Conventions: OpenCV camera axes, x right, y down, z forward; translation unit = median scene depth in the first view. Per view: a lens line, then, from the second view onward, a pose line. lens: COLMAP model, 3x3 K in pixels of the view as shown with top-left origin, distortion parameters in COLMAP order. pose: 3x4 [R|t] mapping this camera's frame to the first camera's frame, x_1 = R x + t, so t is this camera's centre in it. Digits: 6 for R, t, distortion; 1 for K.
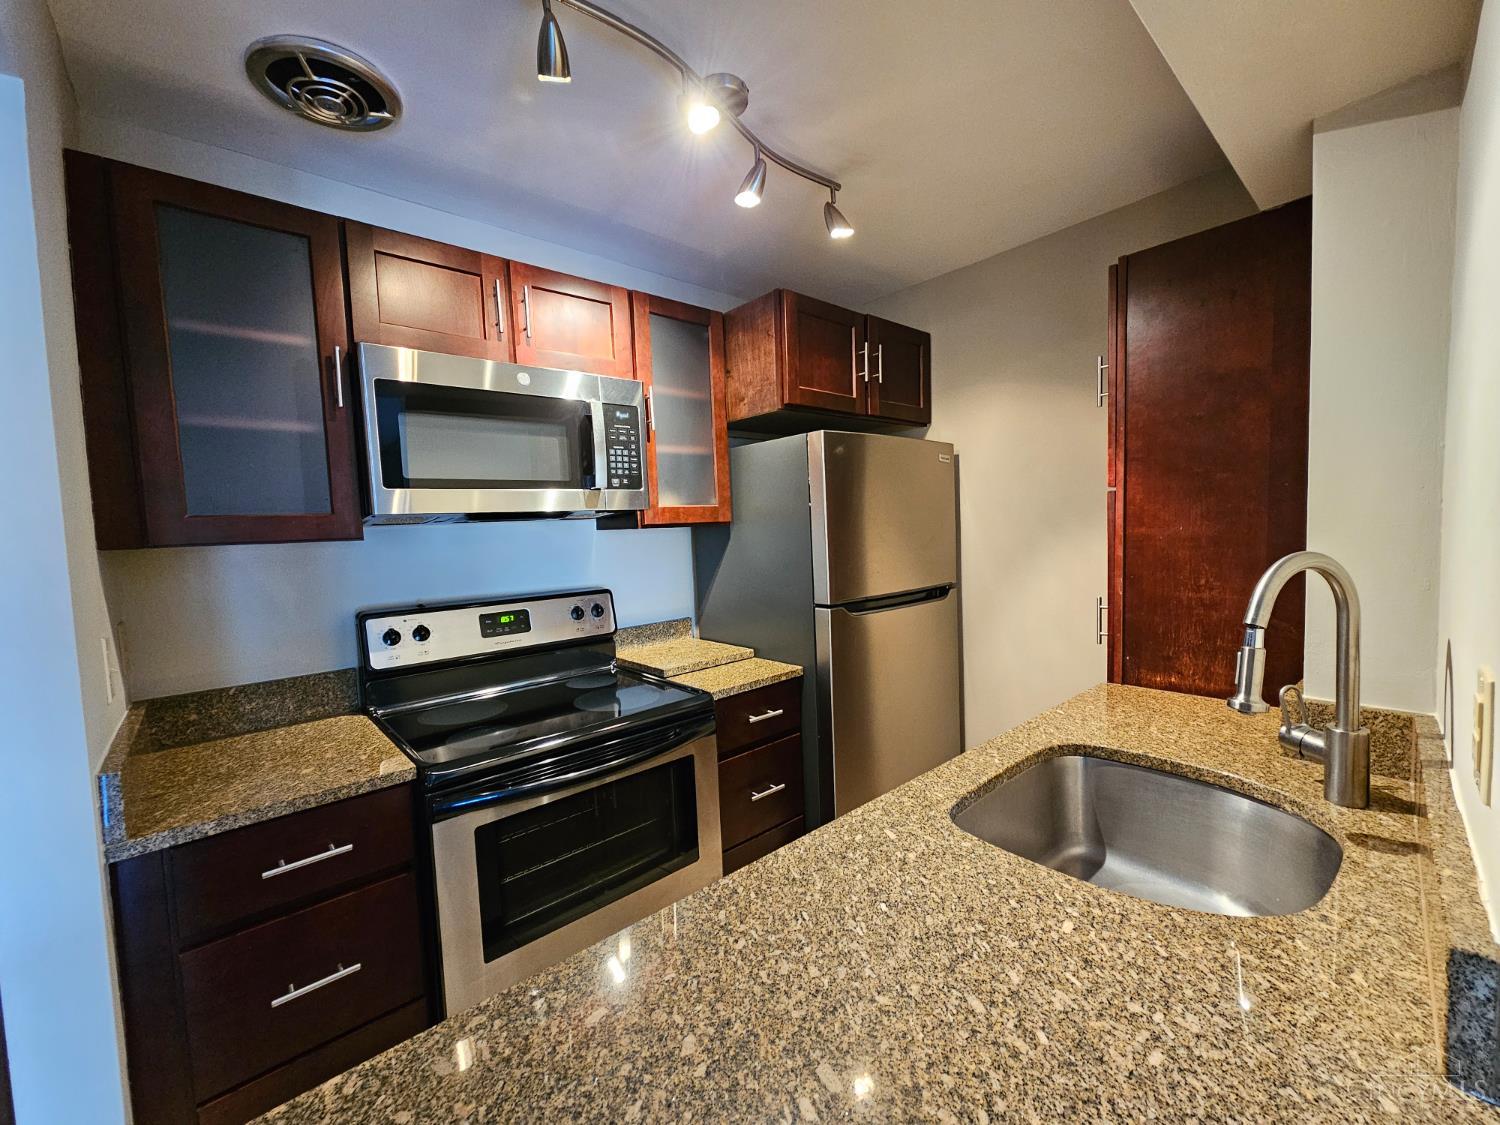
lens RADIAL K [[614.9, 0, 768.7], [0, 614.9, 562.0], [0, 0, 1]] dist [-0.001262, 0.000850]
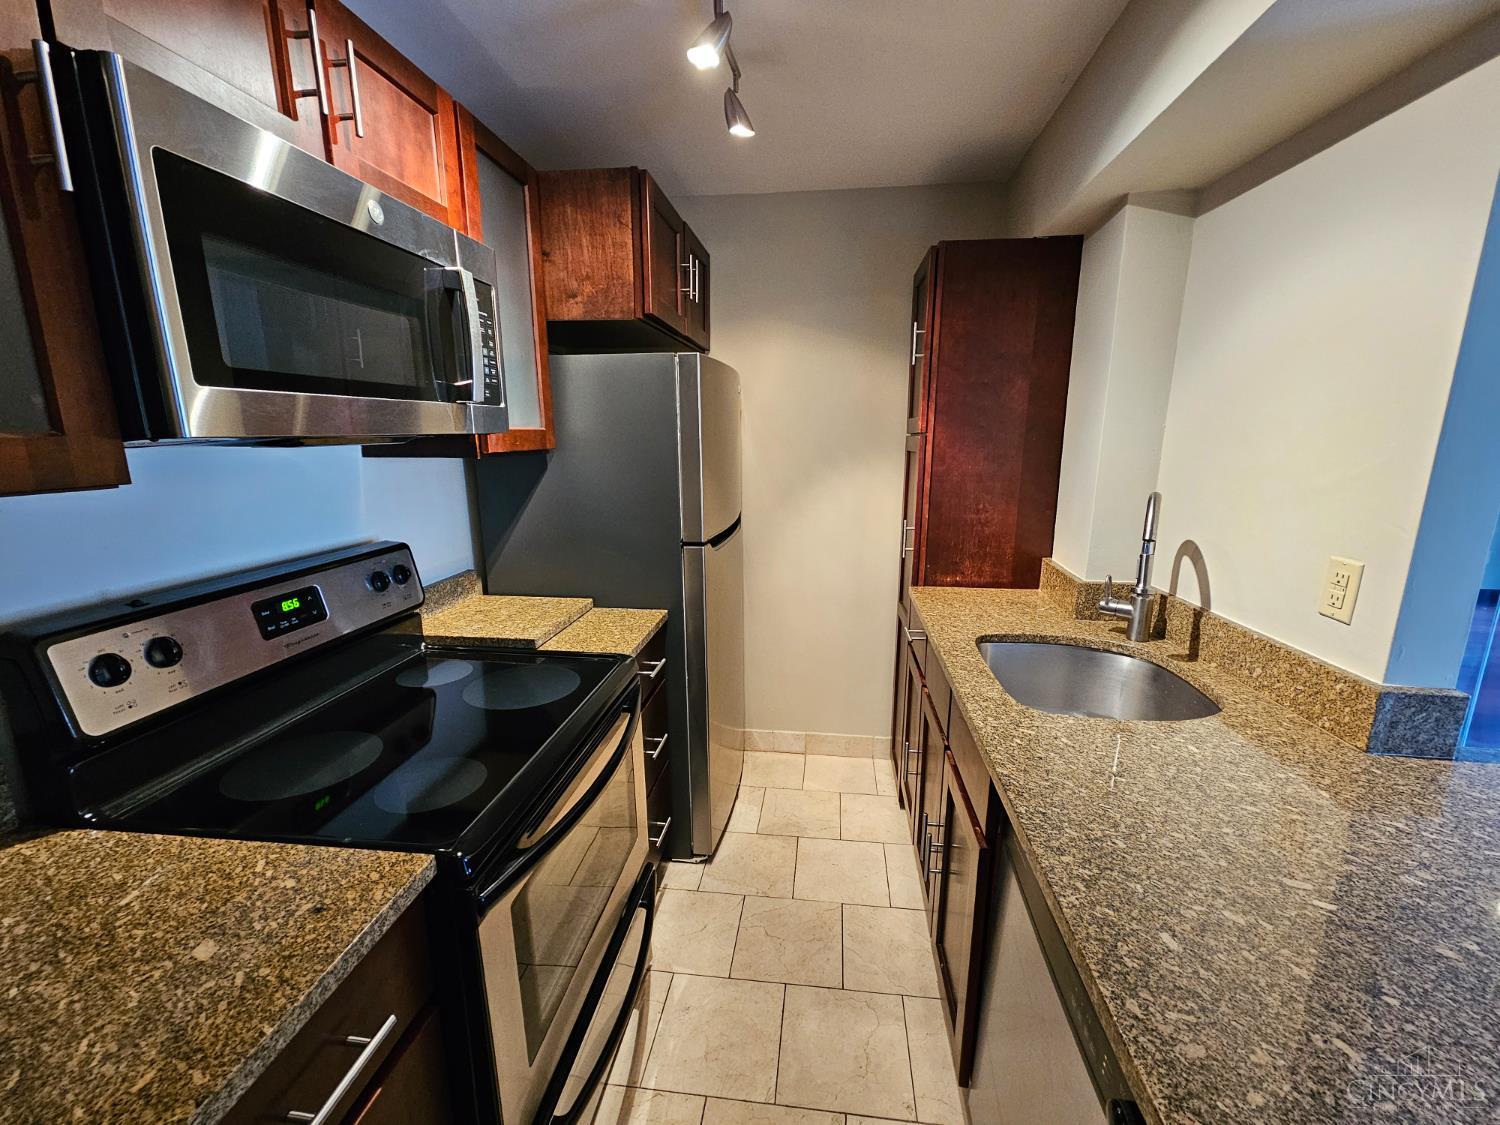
lens RADIAL K [[614.9, 0, 761.7], [0, 614.9, 561.7], [0, 0, 1]] dist [-0.001262, 0.000850]
pose [[0.750174, -0.097319, 0.654040, -0.484861], [0.008116, 0.990391, 0.138058, -0.032958], [-0.661191, -0.098259, 0.743755, 0.235979]]
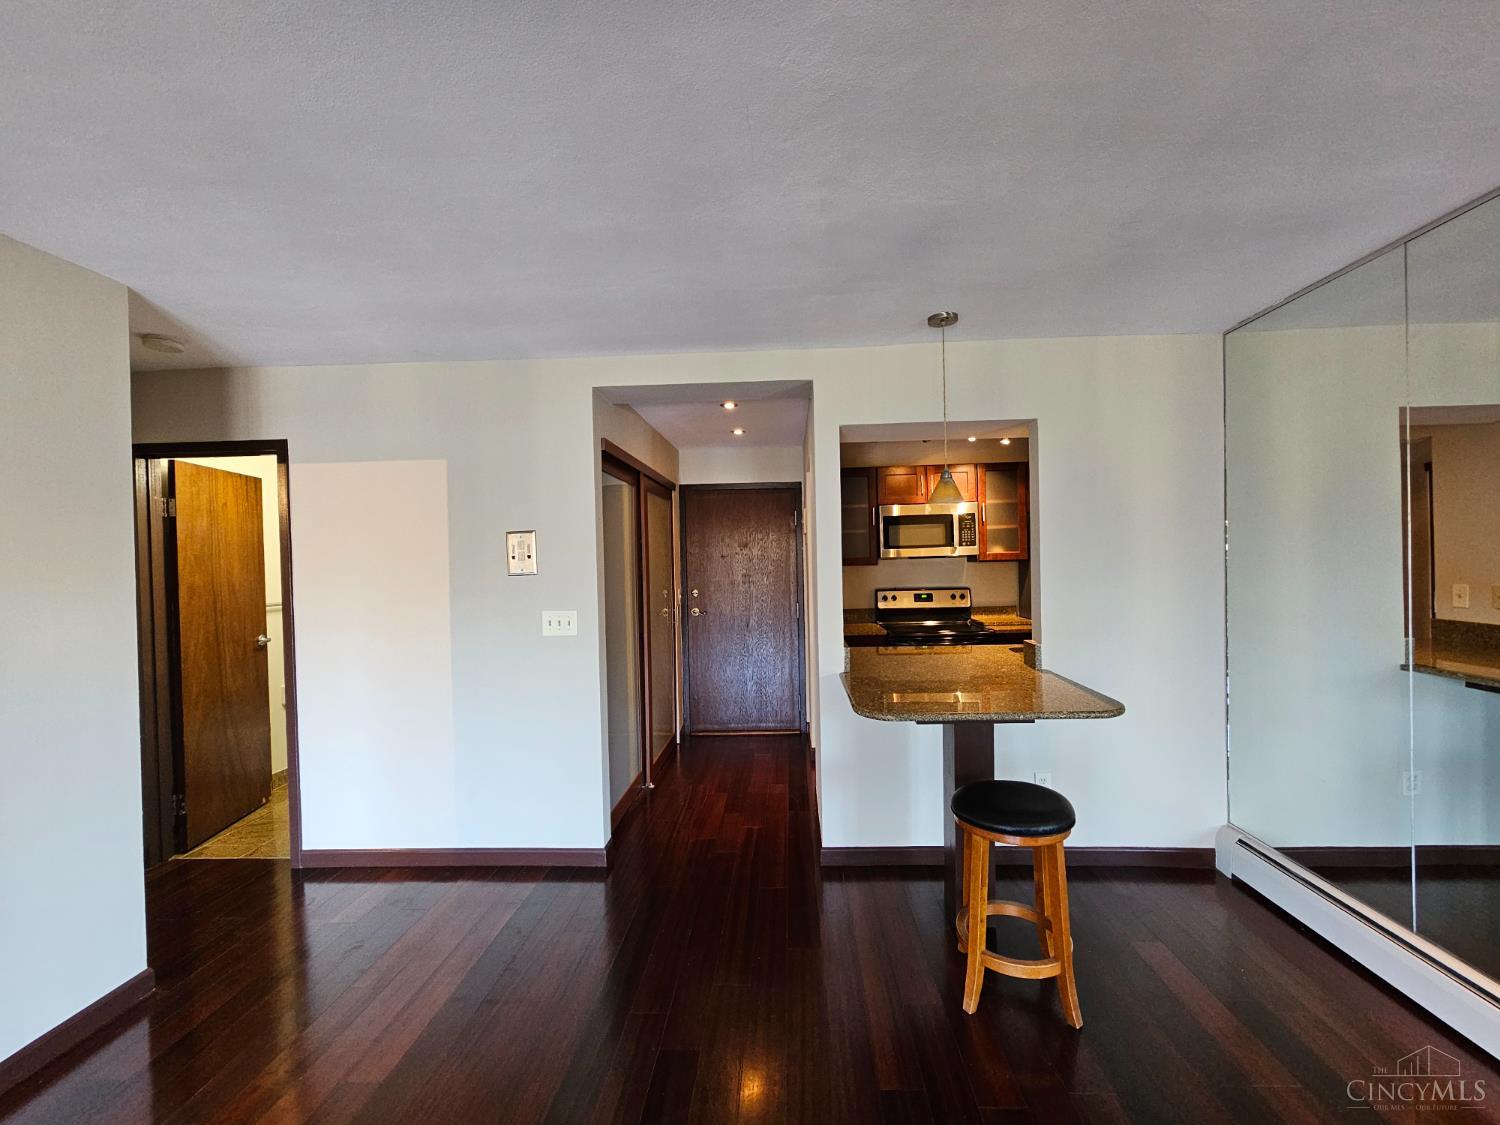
lens RADIAL K [[614.9, 0, 756.3], [0, 614.9, 566.6], [0, 0, 1]] dist [-0.001262, 0.000850]
pose [[0.710370, 0.022805, -0.703459, 0.911694], [-0.044097, 0.998953, -0.012146, 0.032017], [0.702446, 0.039649, 0.710632, -1.371741]]
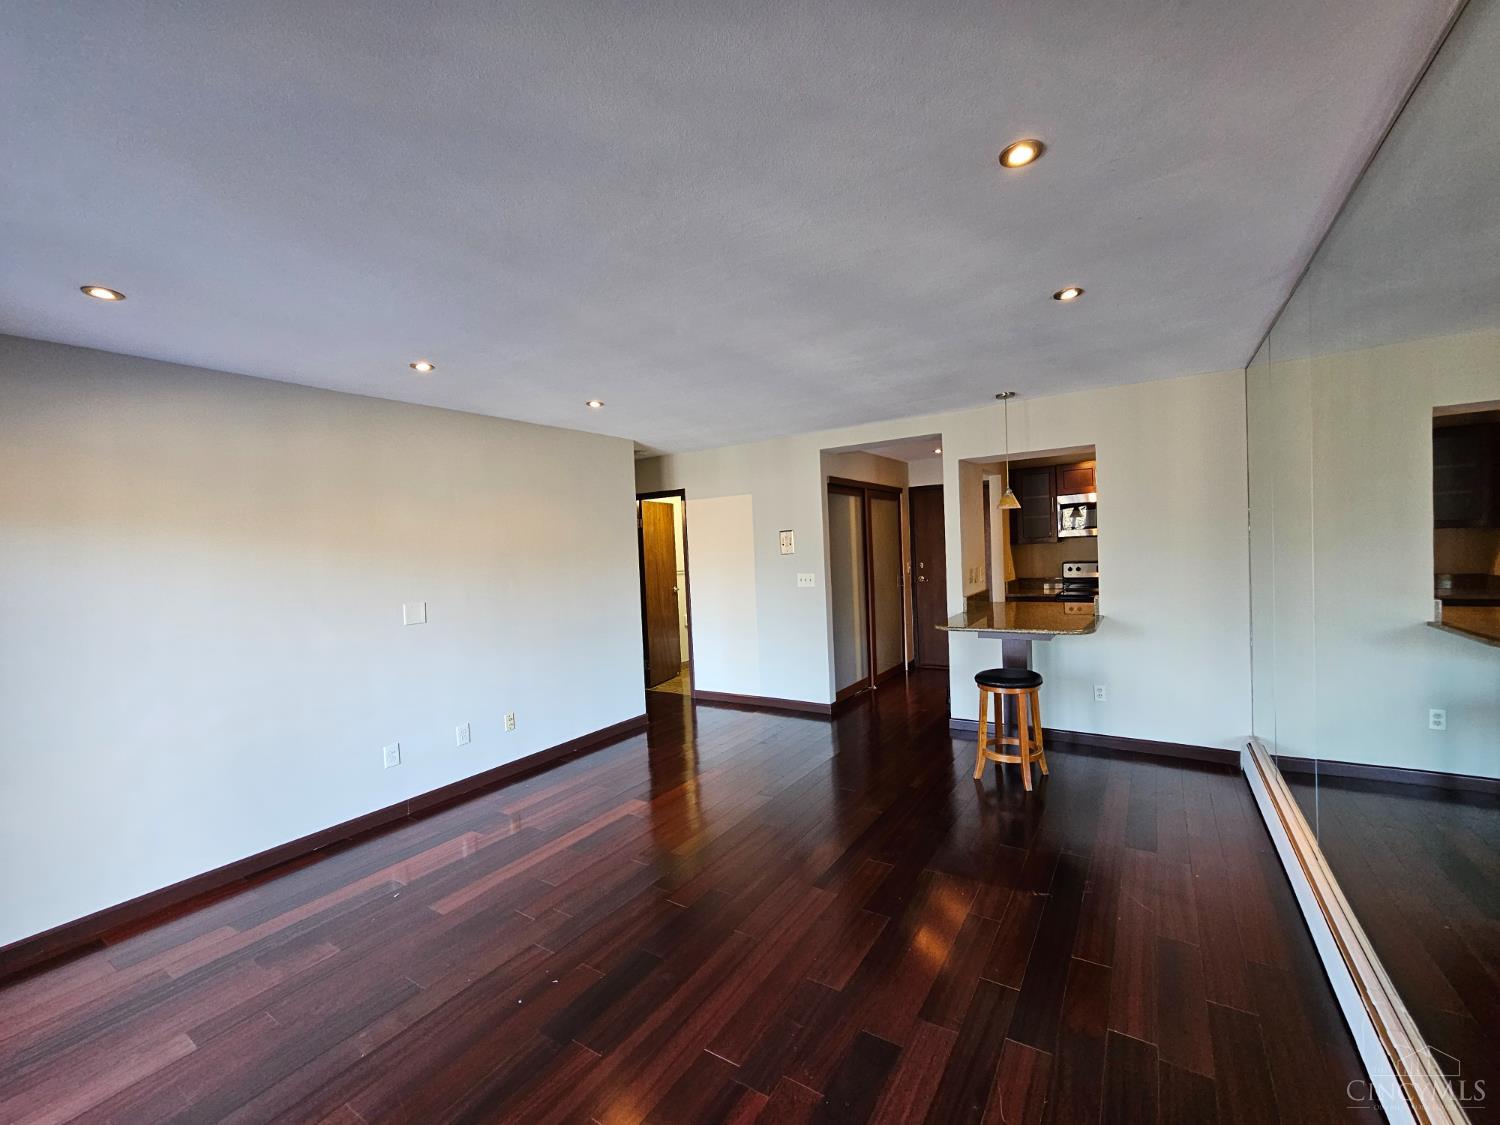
lens RADIAL K [[614.9, 0, 750.3], [0, 614.9, 565.3], [0, 0, 1]] dist [-0.001262, 0.000850]
pose [[0.244015, 0.047209, -0.968622, 2.227475], [-0.025774, 0.998777, 0.042186, -0.005305], [0.969429, 0.014672, 0.244934, -1.569368]]
